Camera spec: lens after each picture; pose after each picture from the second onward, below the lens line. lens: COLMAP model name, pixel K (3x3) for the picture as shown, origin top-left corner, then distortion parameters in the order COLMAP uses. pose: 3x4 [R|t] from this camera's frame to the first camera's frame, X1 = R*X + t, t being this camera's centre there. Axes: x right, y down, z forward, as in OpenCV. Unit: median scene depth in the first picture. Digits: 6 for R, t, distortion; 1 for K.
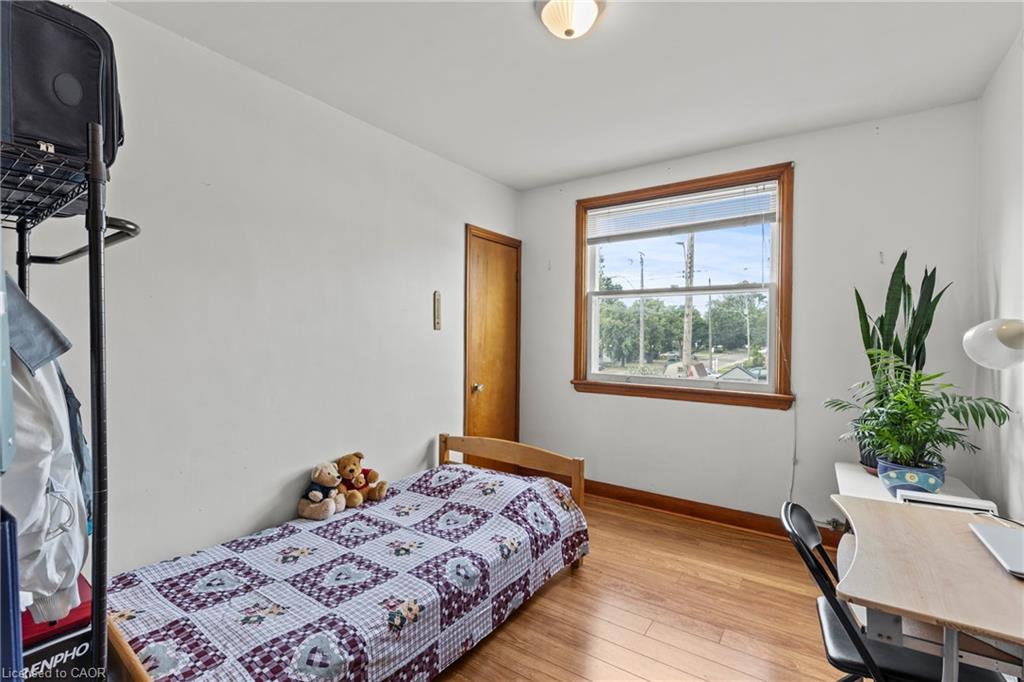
lens RADIAL K [[455.7, 0, 502.7], [0, 455.7, 338.1], [0, 0, 1]] dist [0.007428, 0.000198]
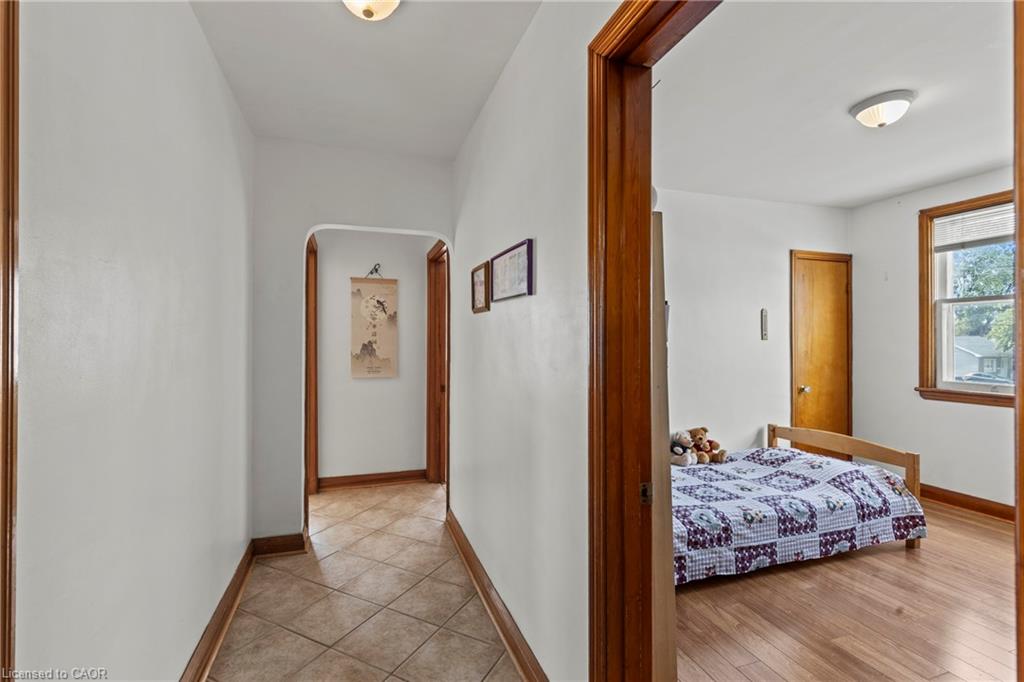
lens RADIAL K [[455.7, 0, 502.7], [0, 455.7, 338.1], [0, 0, 1]] dist [0.007428, 0.000198]
pose [[0.803877, -0.012470, -0.594665, 0.030628], [0.004384, 0.999877, -0.015041, -0.009397], [0.594780, 0.009484, 0.803833, -0.564381]]
